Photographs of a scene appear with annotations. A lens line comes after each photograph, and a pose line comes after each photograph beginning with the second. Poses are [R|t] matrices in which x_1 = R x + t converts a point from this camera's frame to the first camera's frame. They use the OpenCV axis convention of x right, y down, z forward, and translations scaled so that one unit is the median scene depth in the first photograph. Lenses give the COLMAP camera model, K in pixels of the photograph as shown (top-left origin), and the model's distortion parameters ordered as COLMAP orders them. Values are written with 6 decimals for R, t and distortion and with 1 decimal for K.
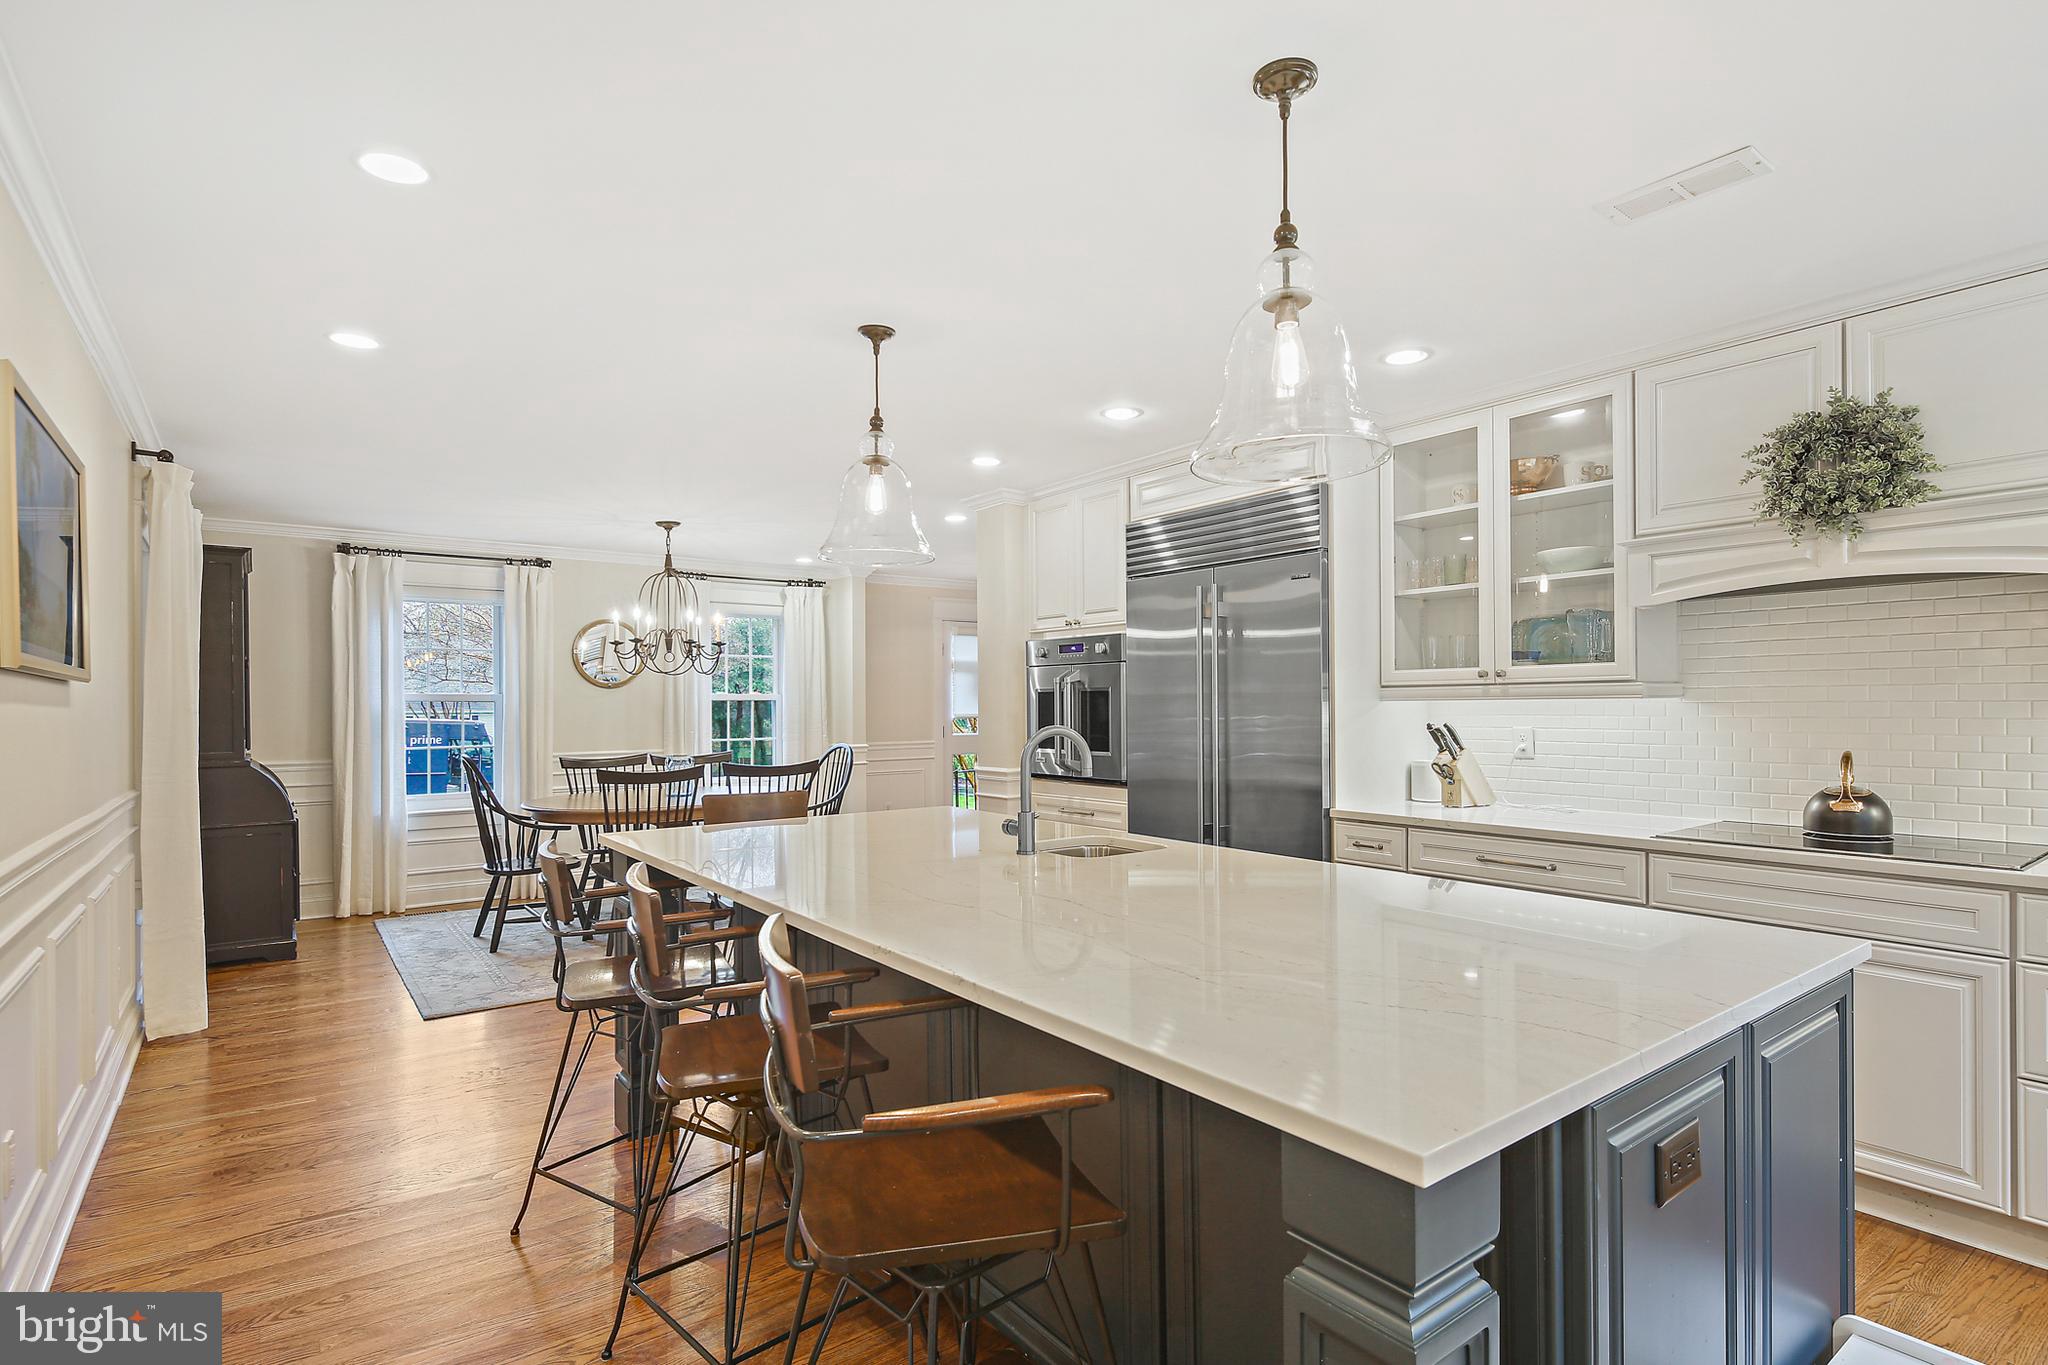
lens RADIAL K [[1007.3, 0, 1021.1], [0, 1007.3, 689.5], [0, 0, 1]] dist [0.000254, -0.000549]
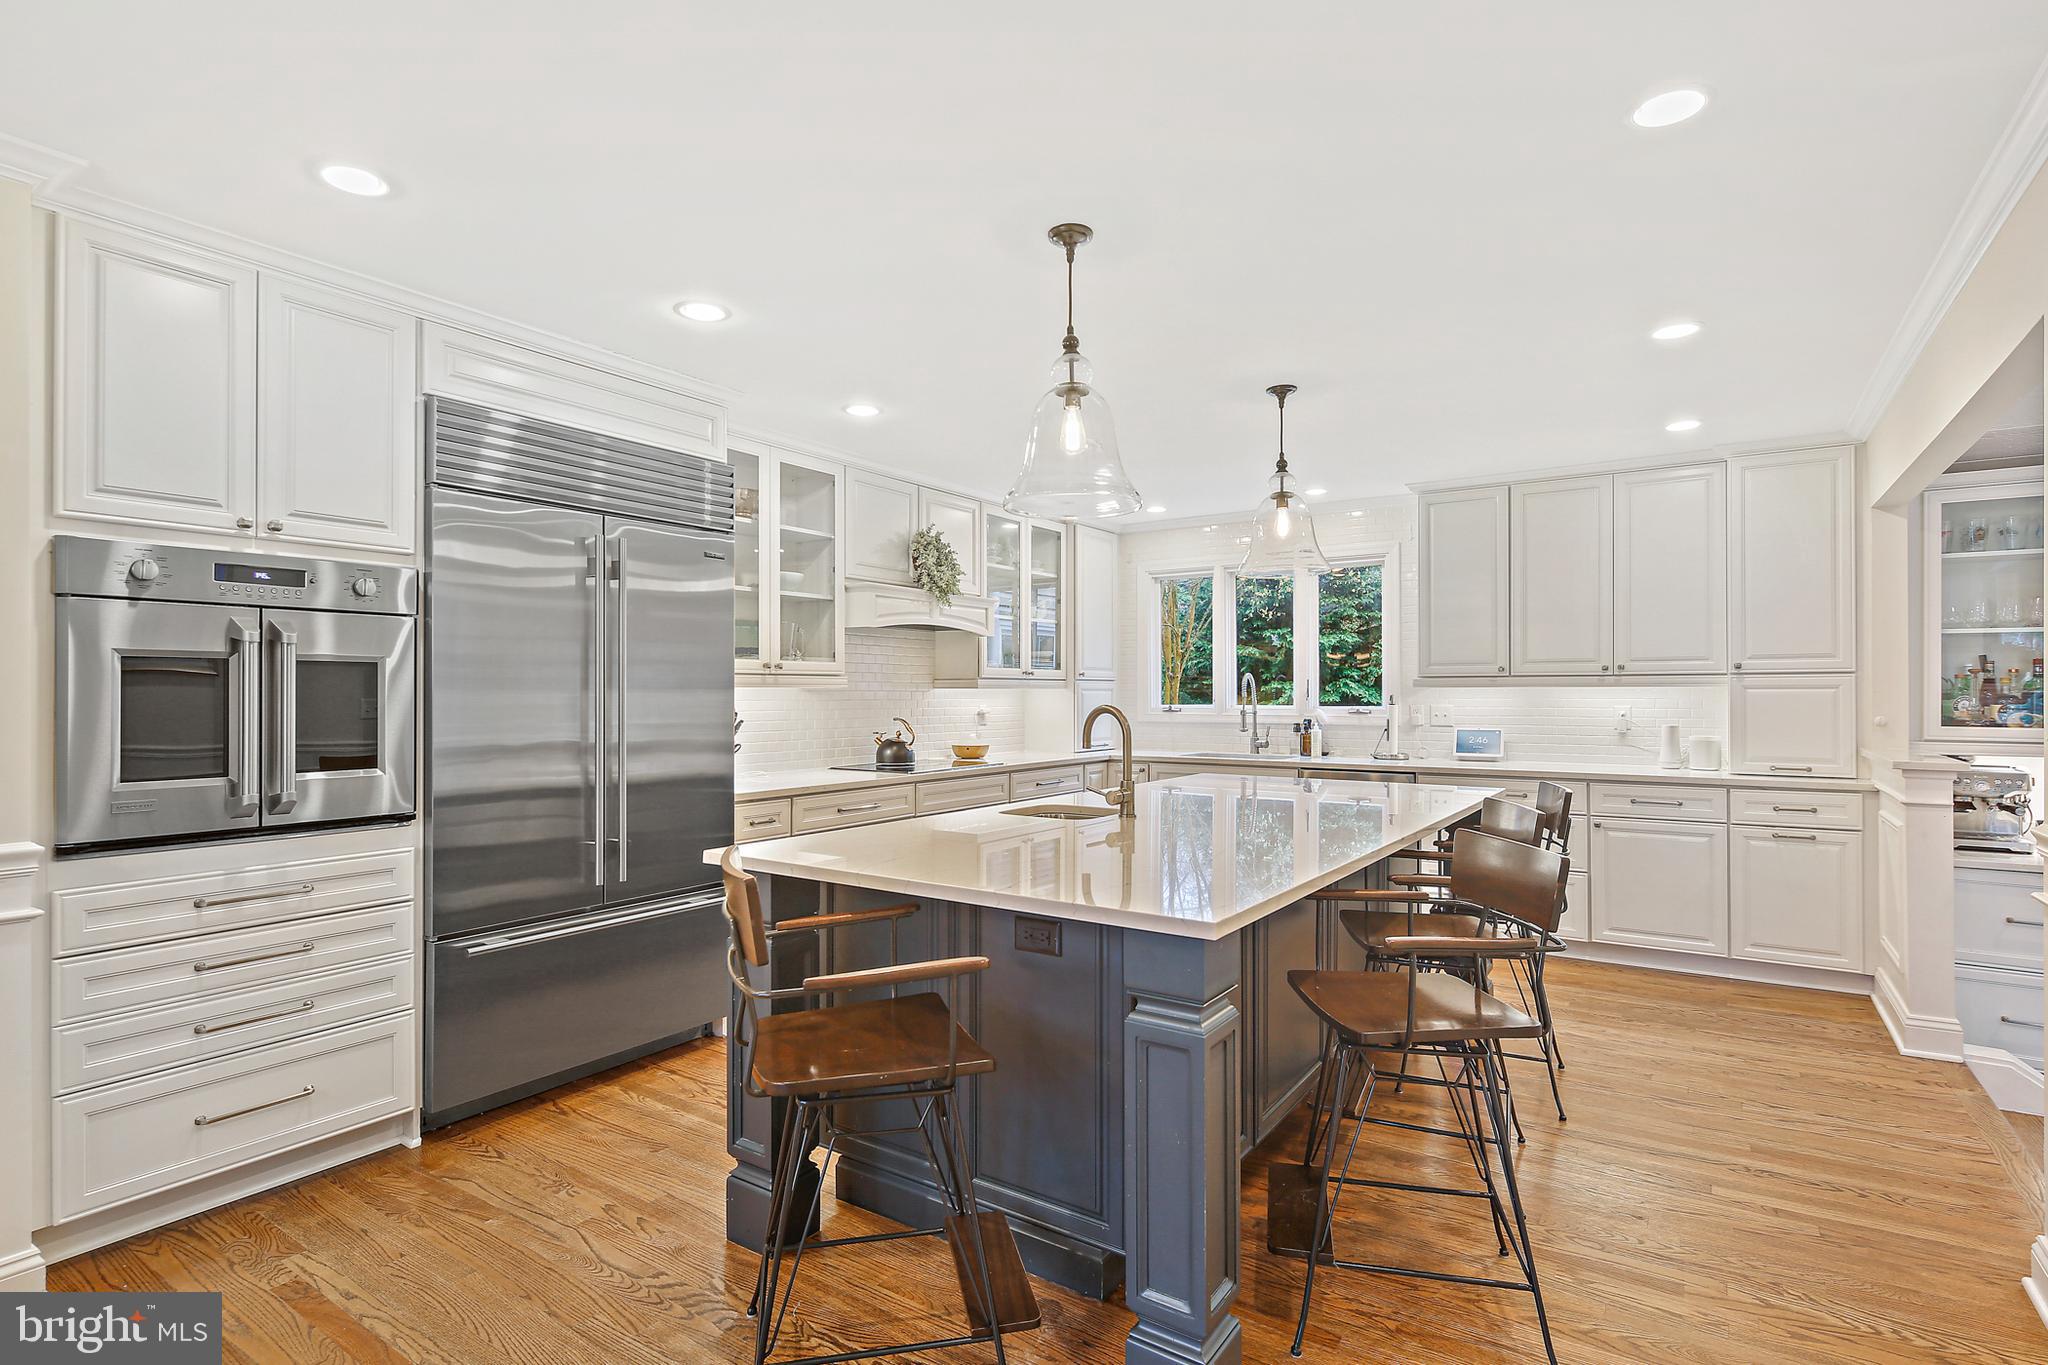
lens RADIAL K [[999.5, 0, 1020.0], [0, 999.5, 679.2], [0, 0, 1]] dist [0.002411, -0.006324]
pose [[-0.324209, 0.018378, 0.945807, -0.806071], [-0.014531, 0.999597, -0.024404, 0.027178], [-0.945874, -0.021655, -0.323811, 1.161411]]
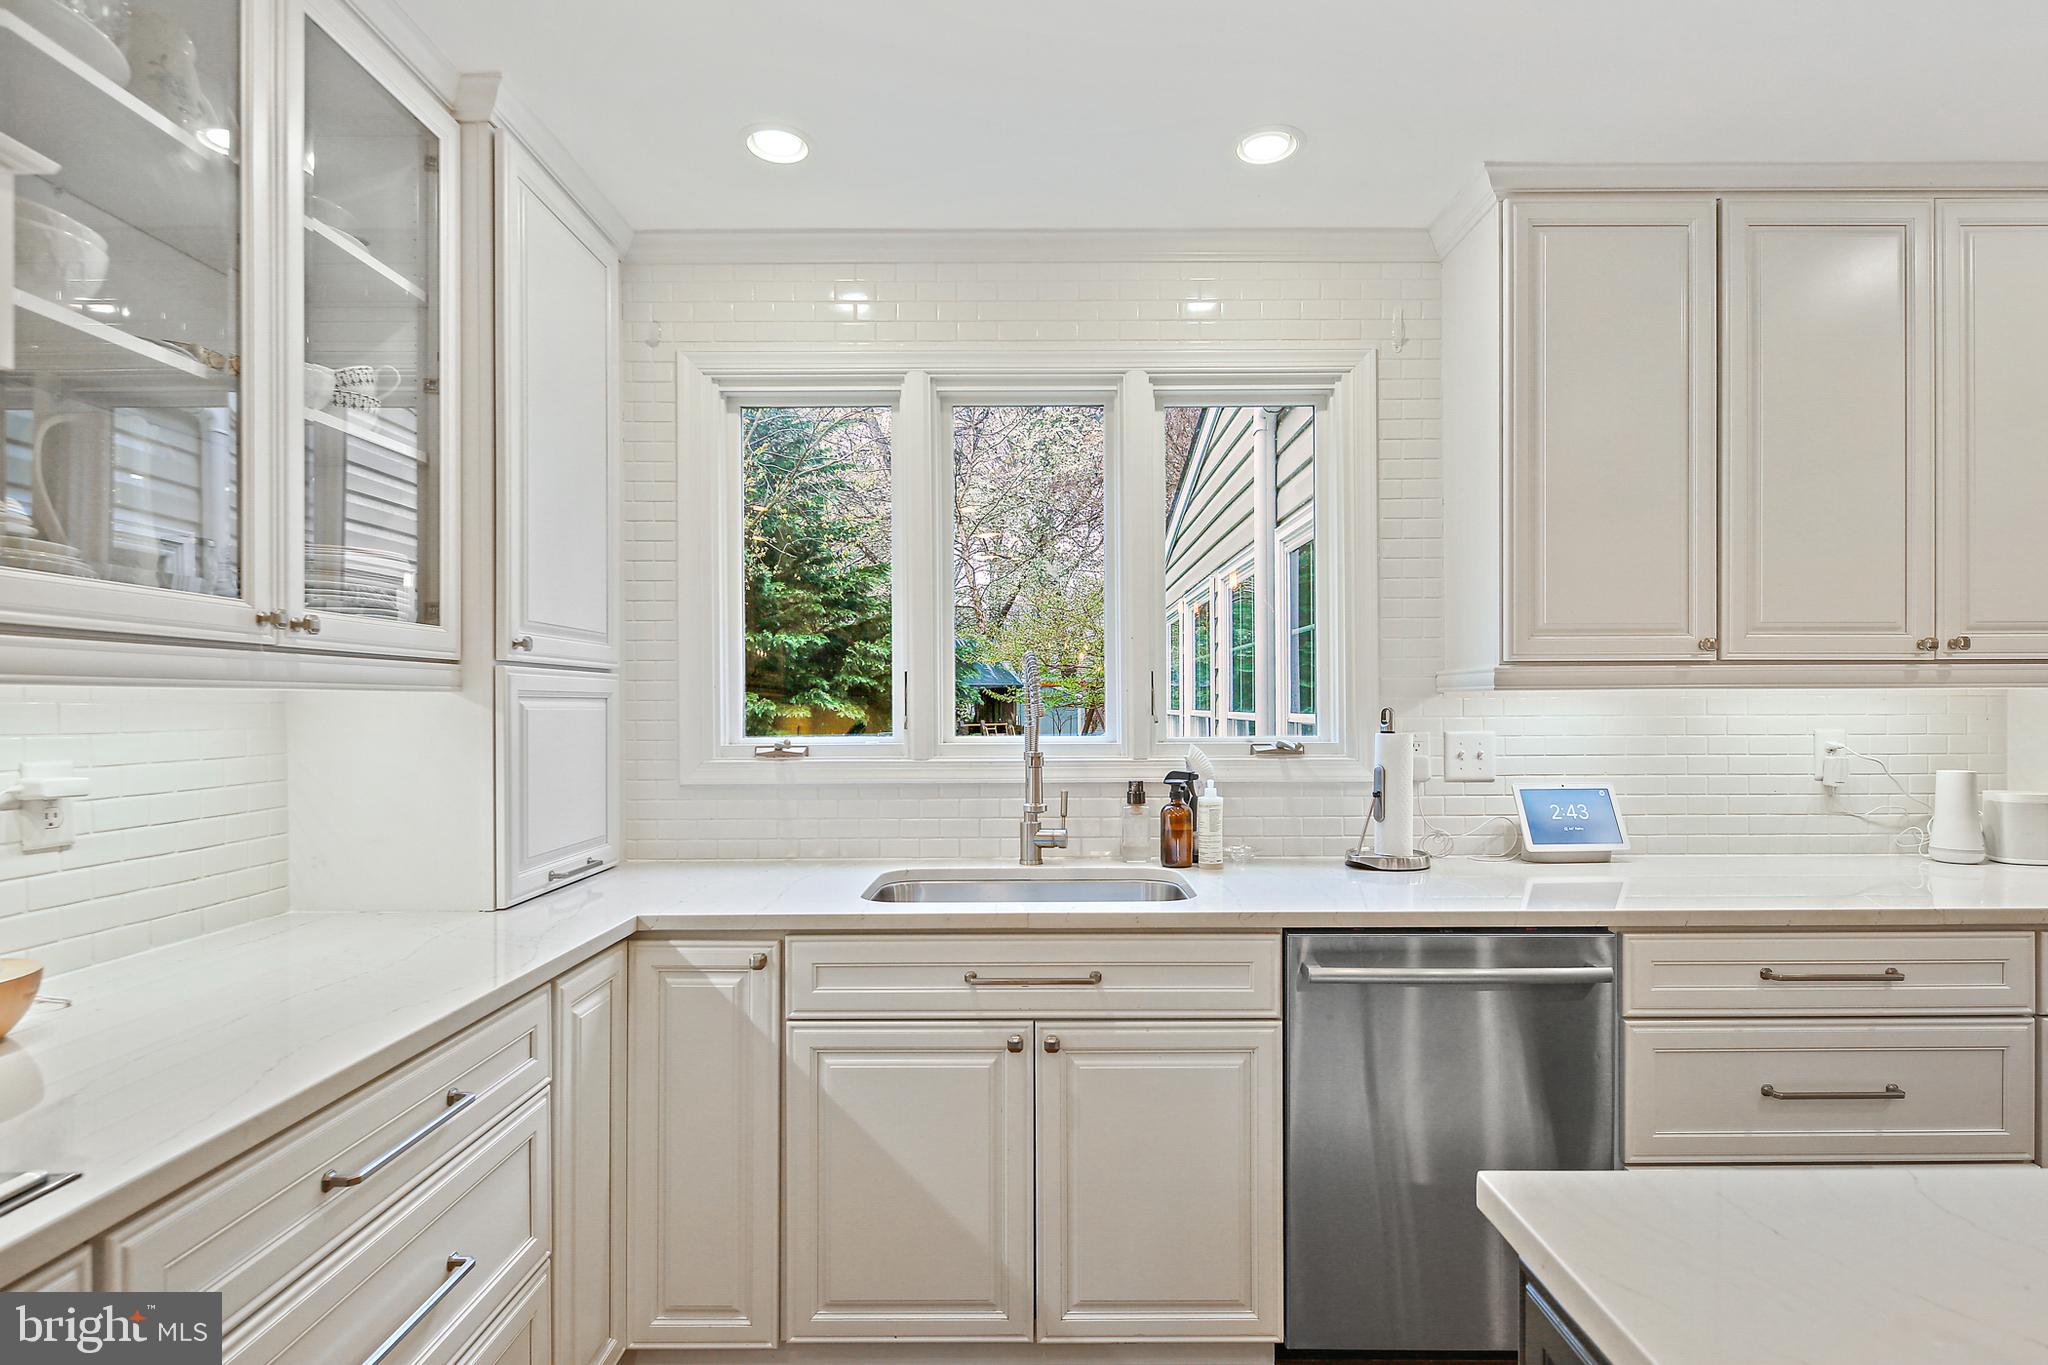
lens RADIAL K [[1020.6, 0, 1039.4], [0, 1020.6, 706.7], [0, 0, 1]] dist [0.000836, -0.000238]
pose [[-0.803611, 0.007493, 0.595107, 0.347558], [-0.002542, 0.999868, -0.016023, 0.013914], [-0.595149, -0.014389, -0.803487, 0.734046]]
